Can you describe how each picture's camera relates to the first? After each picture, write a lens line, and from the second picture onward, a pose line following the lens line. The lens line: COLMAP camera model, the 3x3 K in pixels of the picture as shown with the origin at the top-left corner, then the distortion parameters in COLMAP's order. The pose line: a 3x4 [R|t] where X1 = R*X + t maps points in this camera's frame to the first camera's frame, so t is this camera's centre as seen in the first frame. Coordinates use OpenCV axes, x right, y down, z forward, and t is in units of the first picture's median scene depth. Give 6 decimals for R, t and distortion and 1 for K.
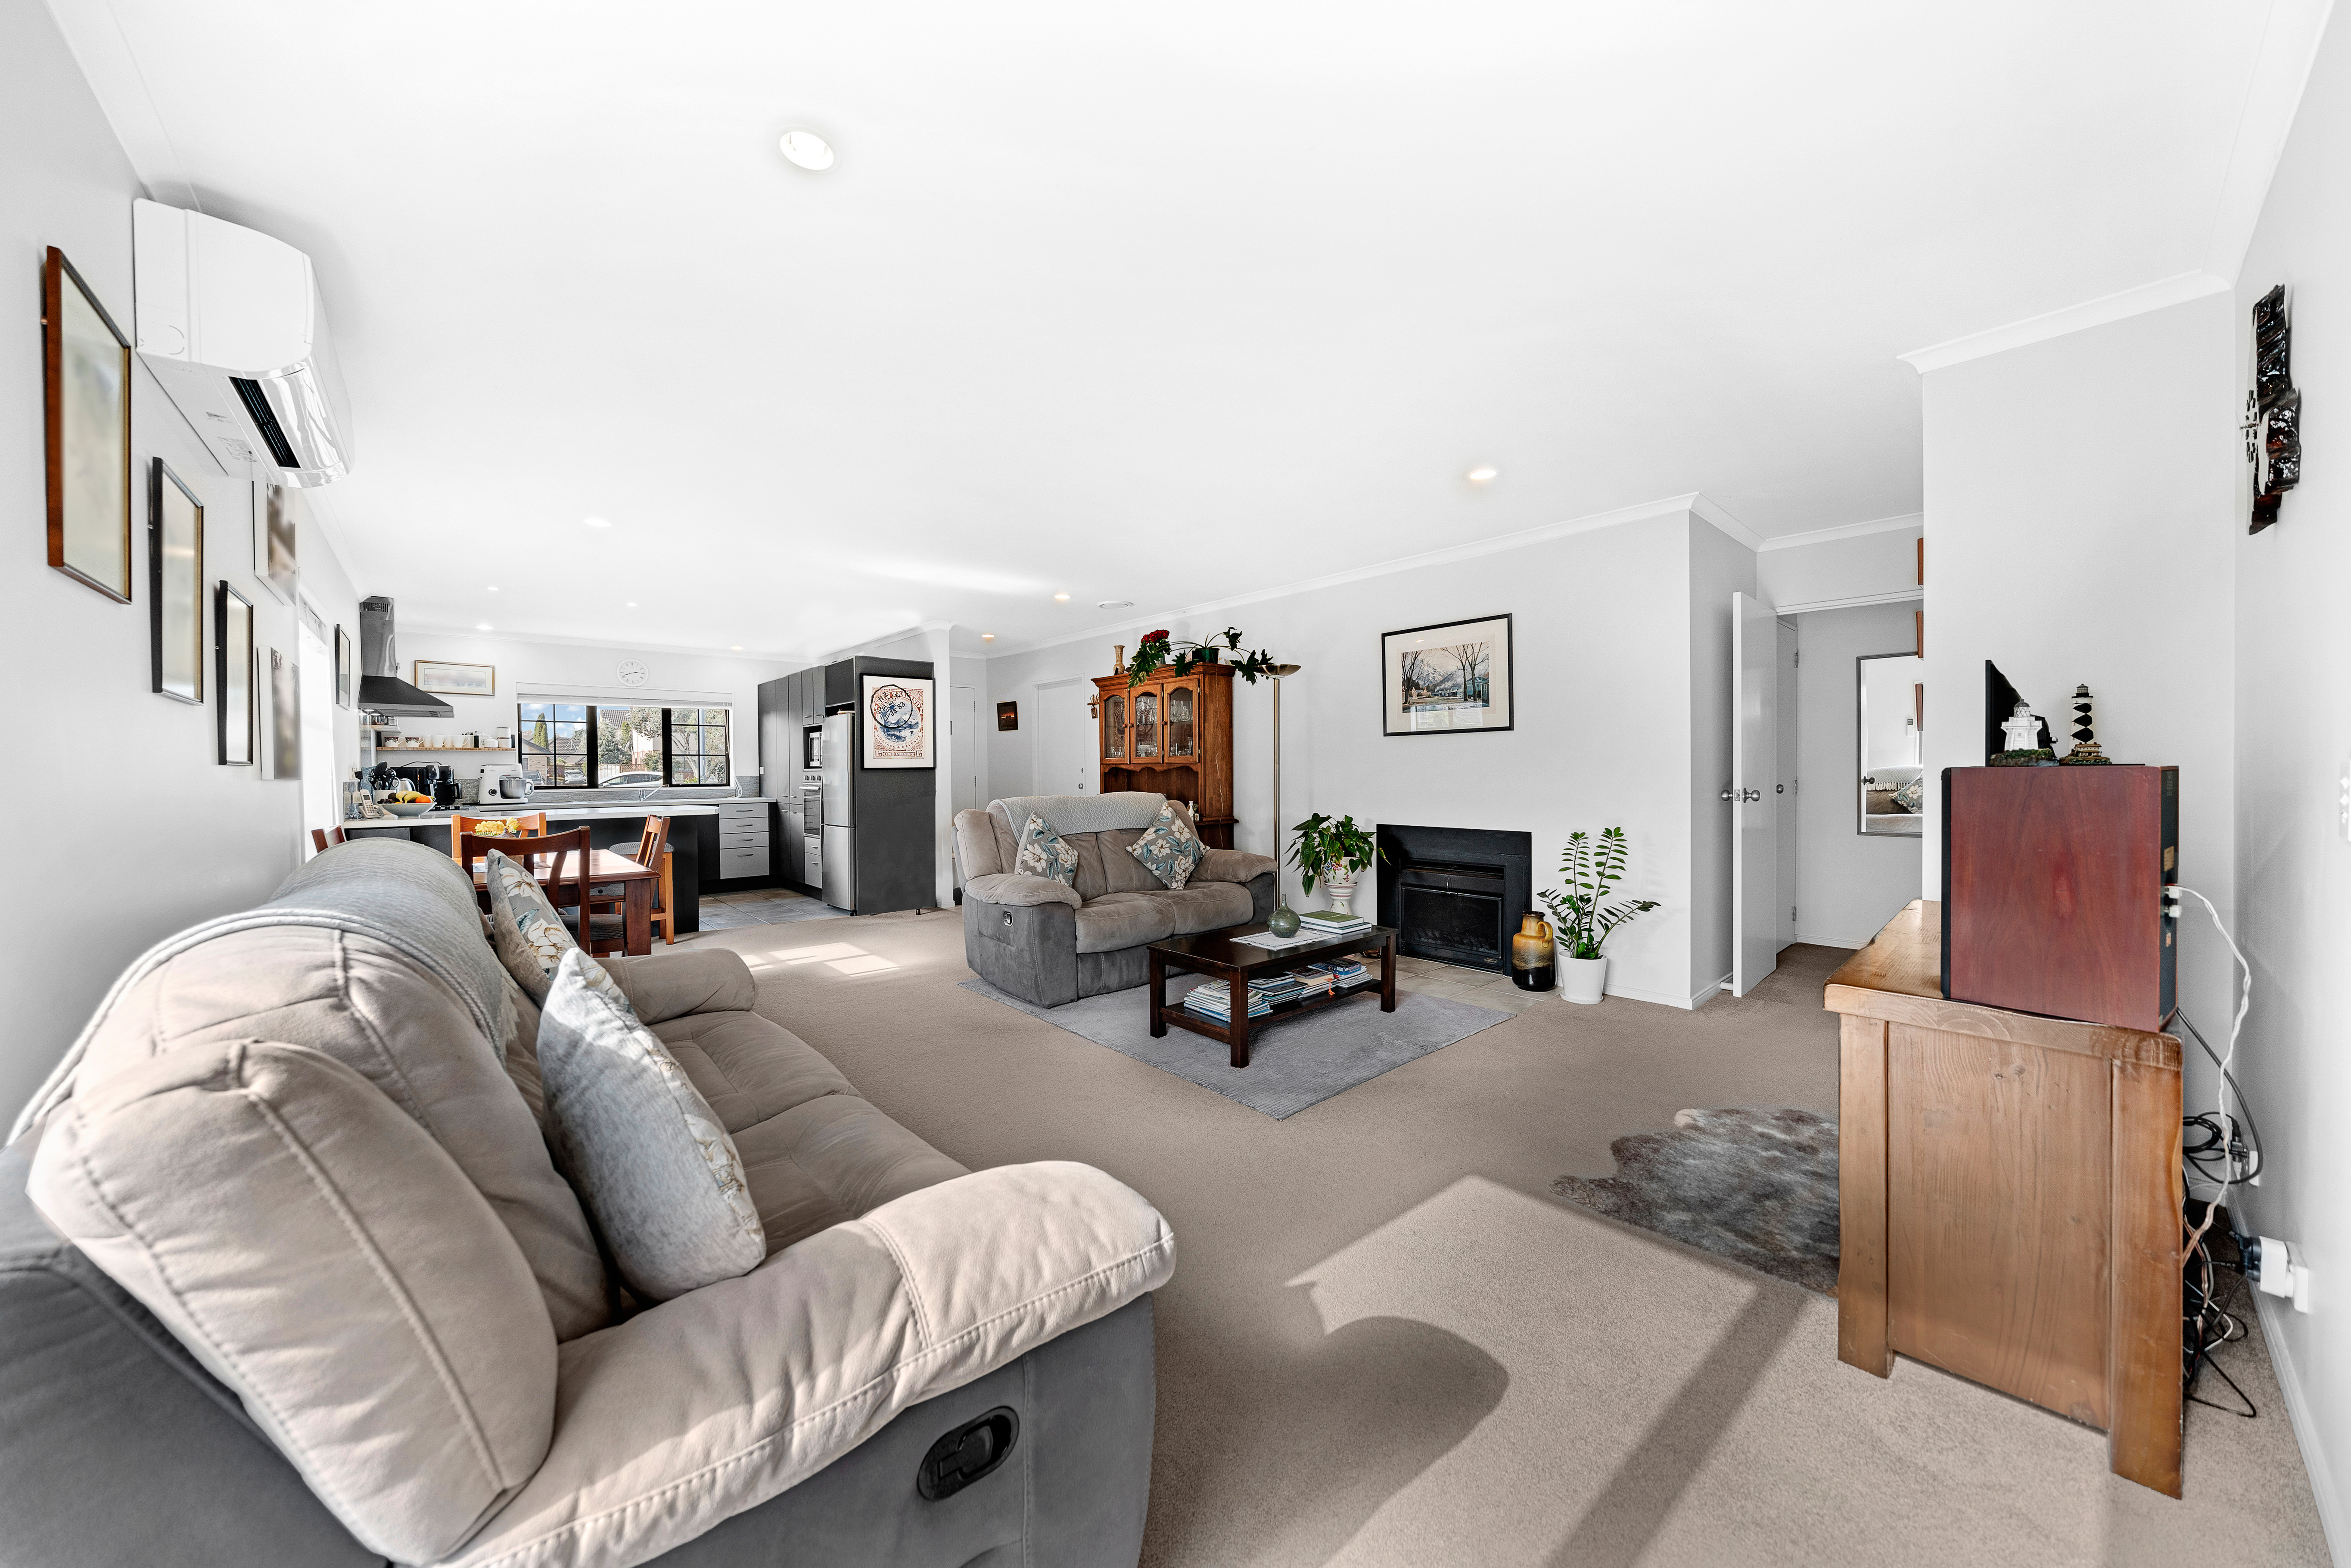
lens RADIAL K [[810.5, 0, 1163.7], [0, 810.5, 773.2], [0, 0, 1]] dist [-0.009003, 0.000231]
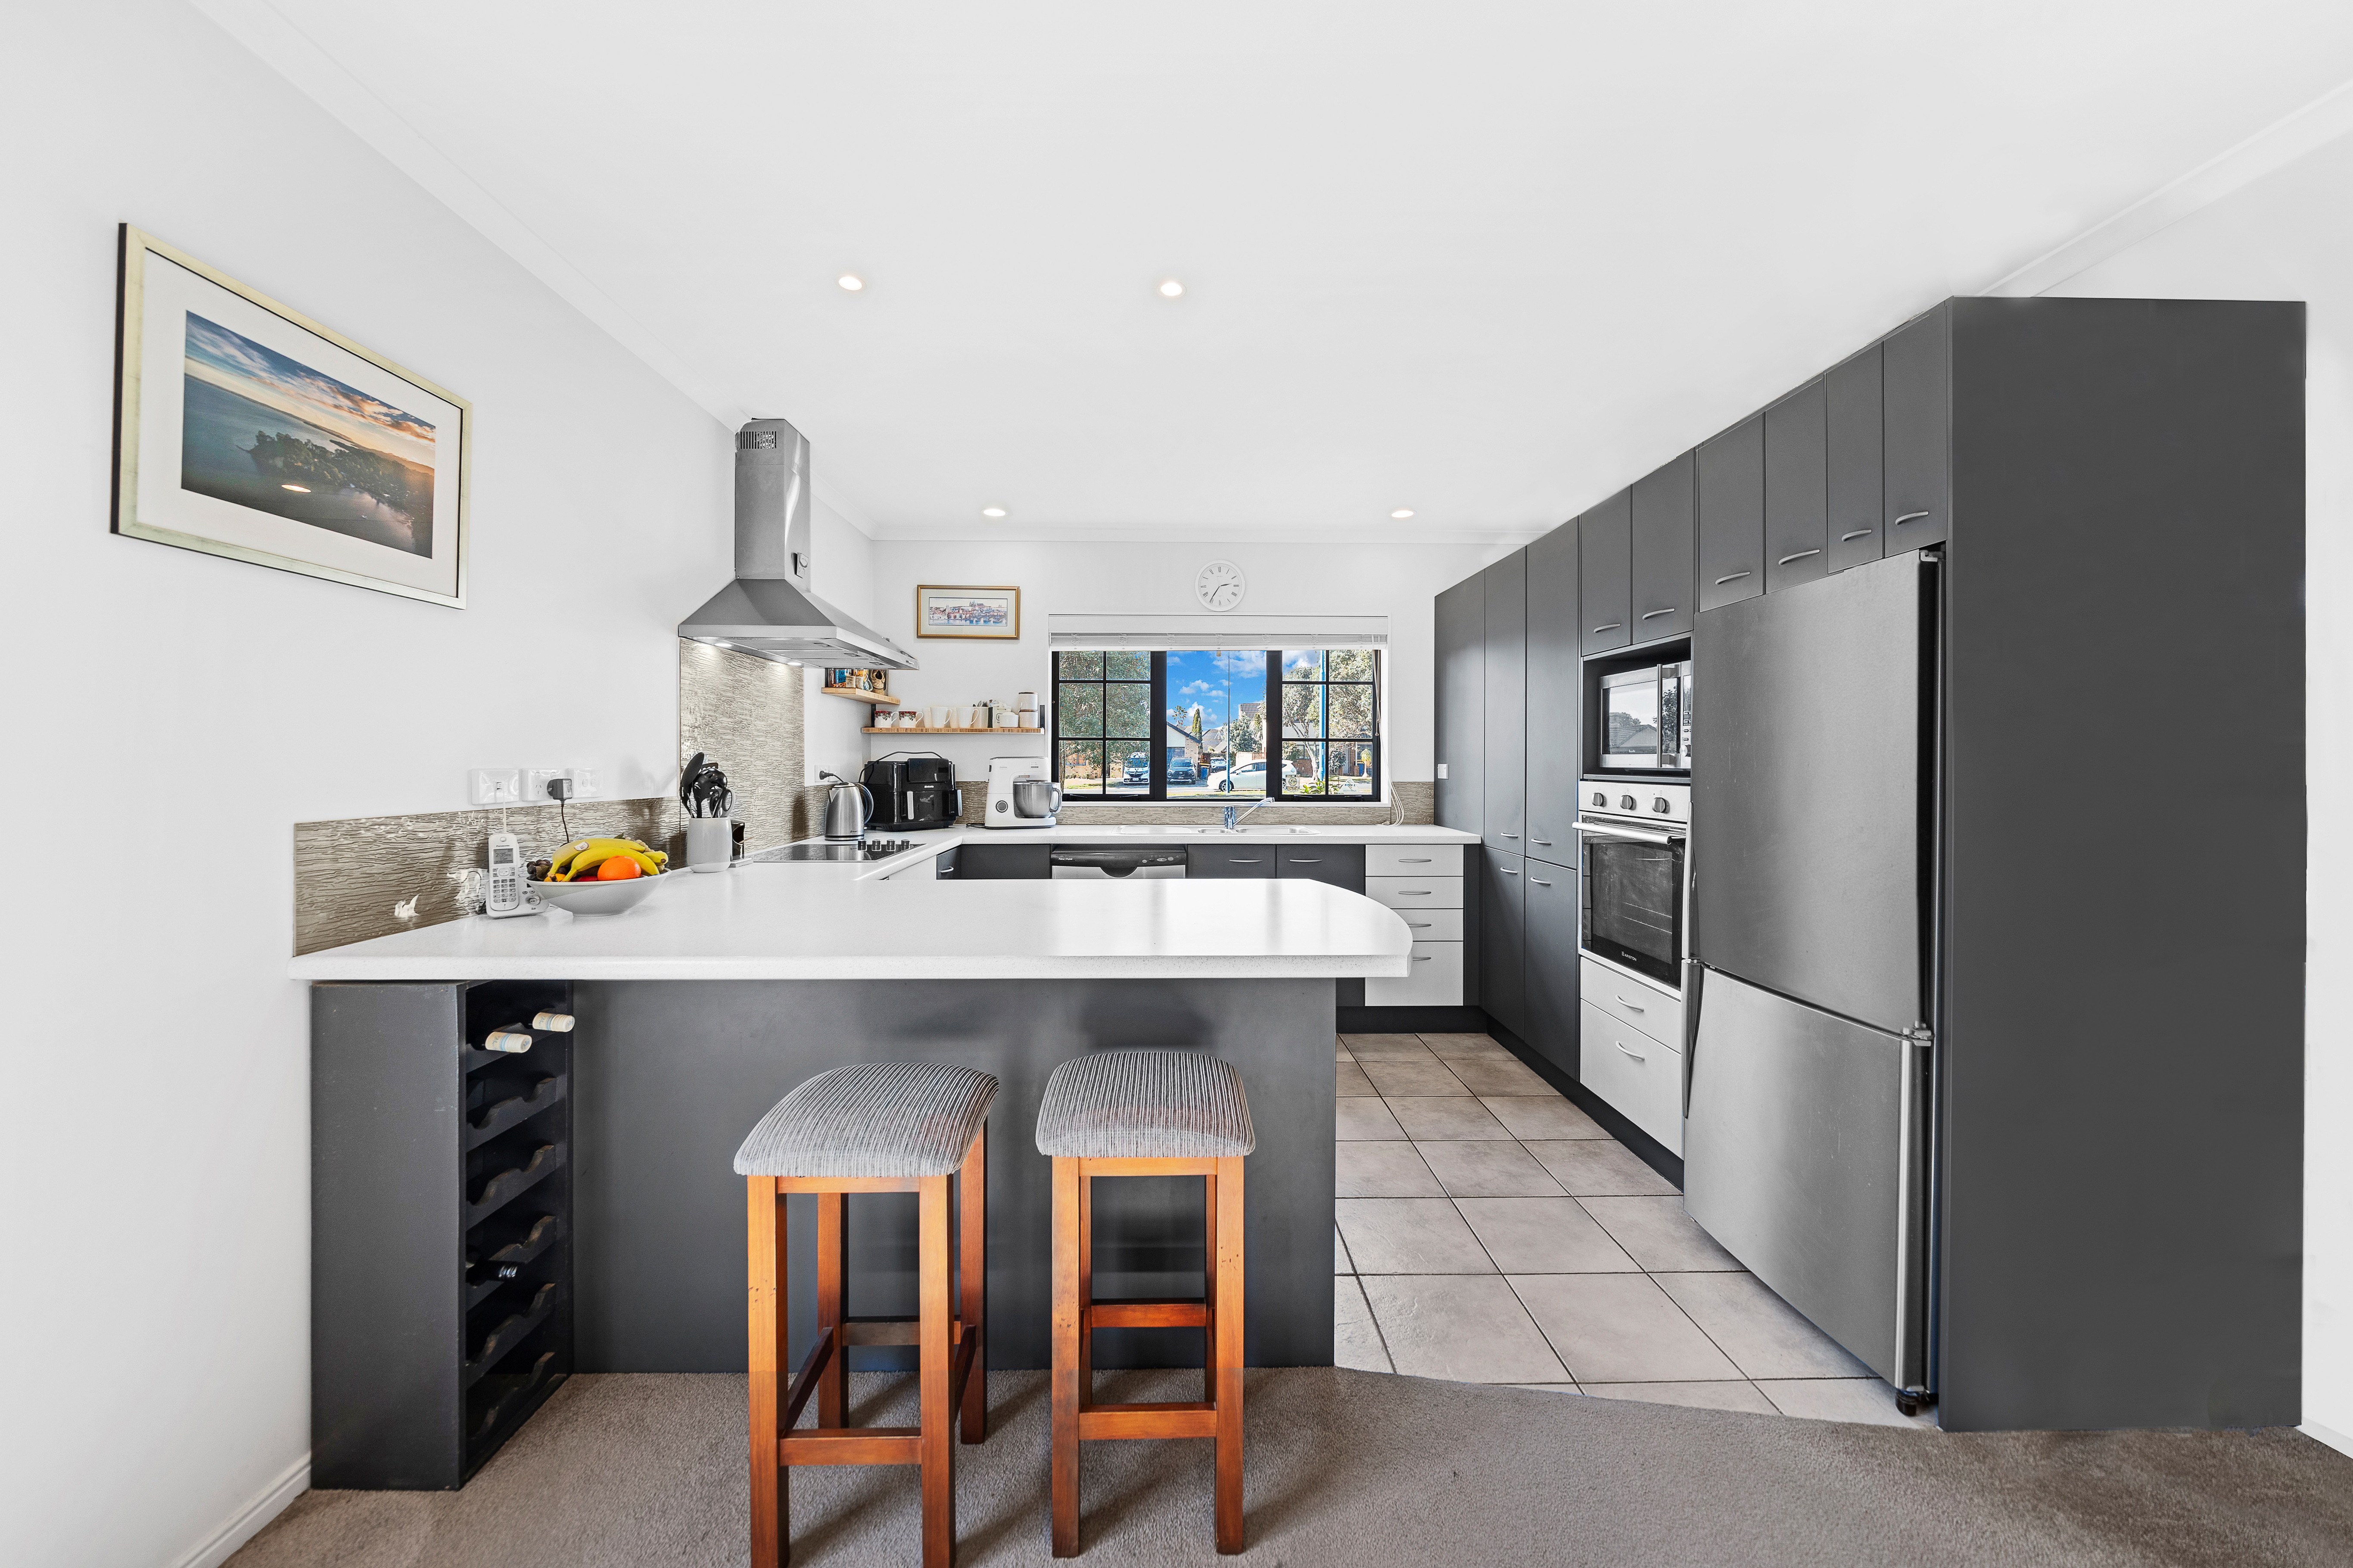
lens RADIAL K [[819.8, 0, 1141.8], [0, 819.8, 746.8], [0, 0, 1]] dist [-0.012054, -0.000279]
pose [[0.749963, -0.001799, -0.661477, -0.378616], [-0.012305, 0.999785, -0.016669, -0.009301], [0.661365, 0.020641, 0.749780, 0.630261]]
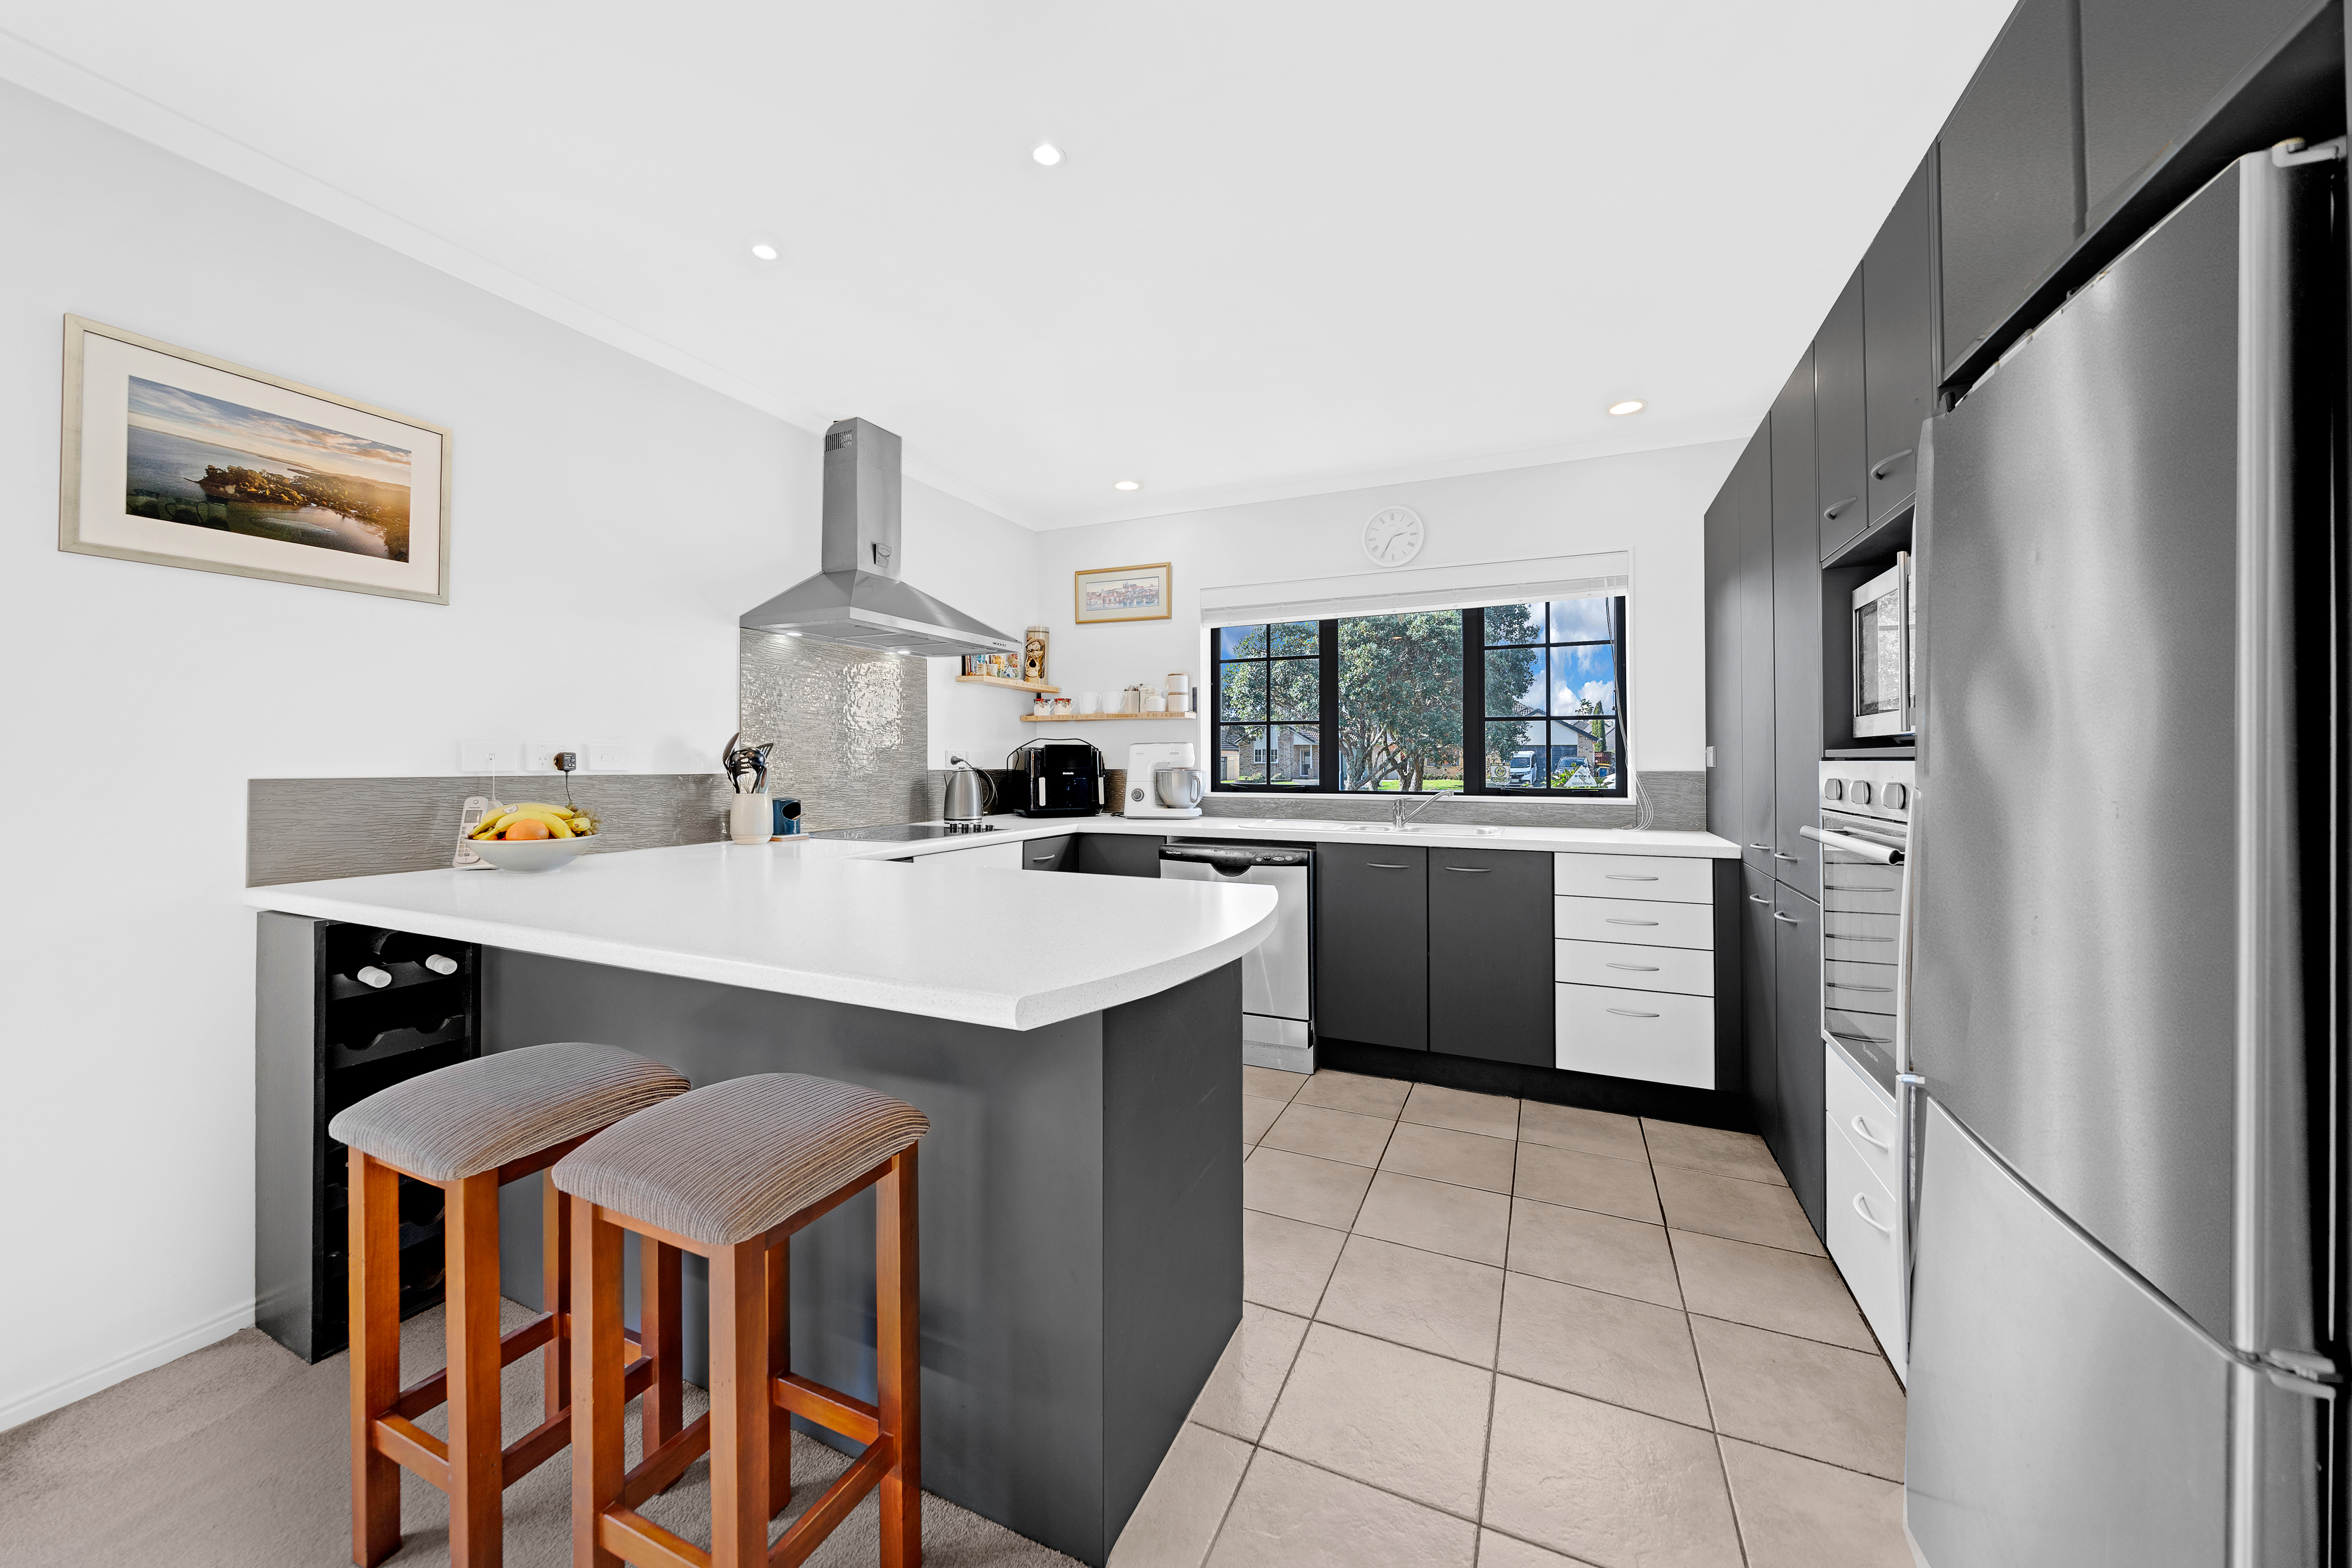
lens RADIAL K [[810.8, 0, 1160.0], [0, 810.8, 742.2], [0, 0, 1]] dist [-0.009003, 0.000231]
pose [[0.394988, -0.014639, -0.918570, -0.333714], [-0.008973, 0.999764, -0.019792, -0.000453], [0.918642, 0.016060, 0.394763, 0.795928]]
